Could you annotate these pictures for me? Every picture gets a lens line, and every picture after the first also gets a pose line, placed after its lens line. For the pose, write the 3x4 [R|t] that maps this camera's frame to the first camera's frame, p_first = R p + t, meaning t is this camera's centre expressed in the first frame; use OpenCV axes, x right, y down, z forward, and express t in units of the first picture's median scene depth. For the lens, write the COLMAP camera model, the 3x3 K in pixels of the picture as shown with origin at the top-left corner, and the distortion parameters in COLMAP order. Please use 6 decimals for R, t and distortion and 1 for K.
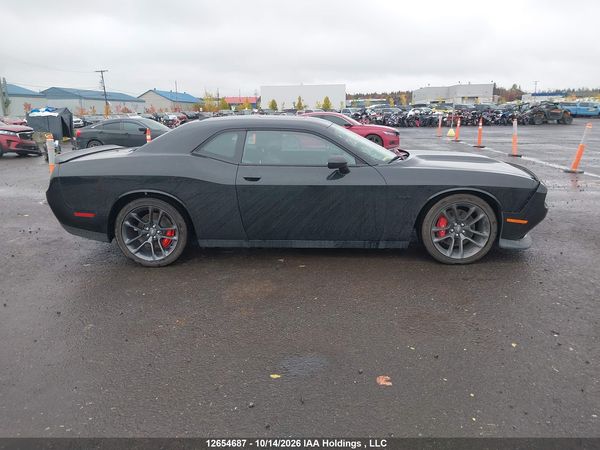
lens RADIAL K [[473.7, 0, 300.0], [0, 473.7, 219.6], [0, 0, 1]] dist [0.039098, -0.034417]
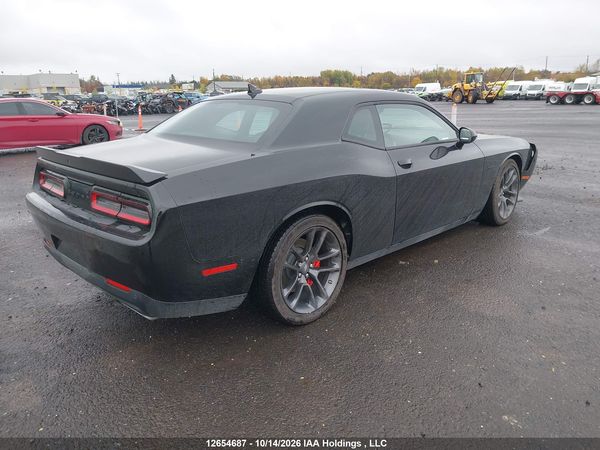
lens RADIAL K [[465.1, 0, 303.5], [0, 465.1, 228.4], [0, 0, 1]] dist [0.031636, -0.033779]
pose [[0.675870, -0.204332, 0.708130, -0.751759], [0.176764, 0.977698, 0.113406, -0.098395], [-0.715510, 0.048524, 0.696915, 0.565432]]
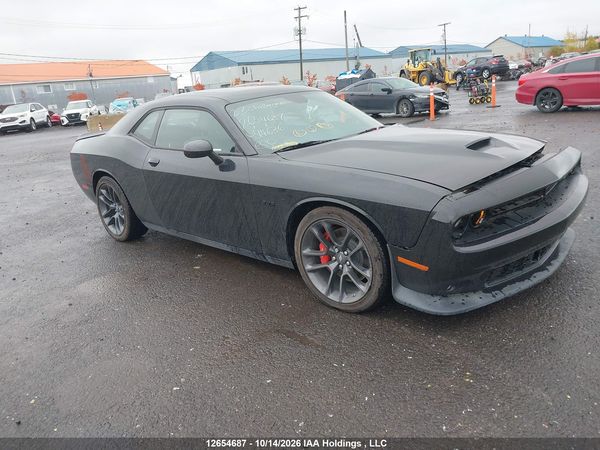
lens RADIAL K [[465.1, 0, 298.4], [0, 465.1, 226.6], [0, 0, 1]] dist [0.031636, -0.033779]
pose [[0.752134, 0.145009, -0.642858, 0.688476], [-0.070560, 0.987603, 0.140219, -0.108379], [0.655222, -0.060103, 0.753042, 0.470572]]
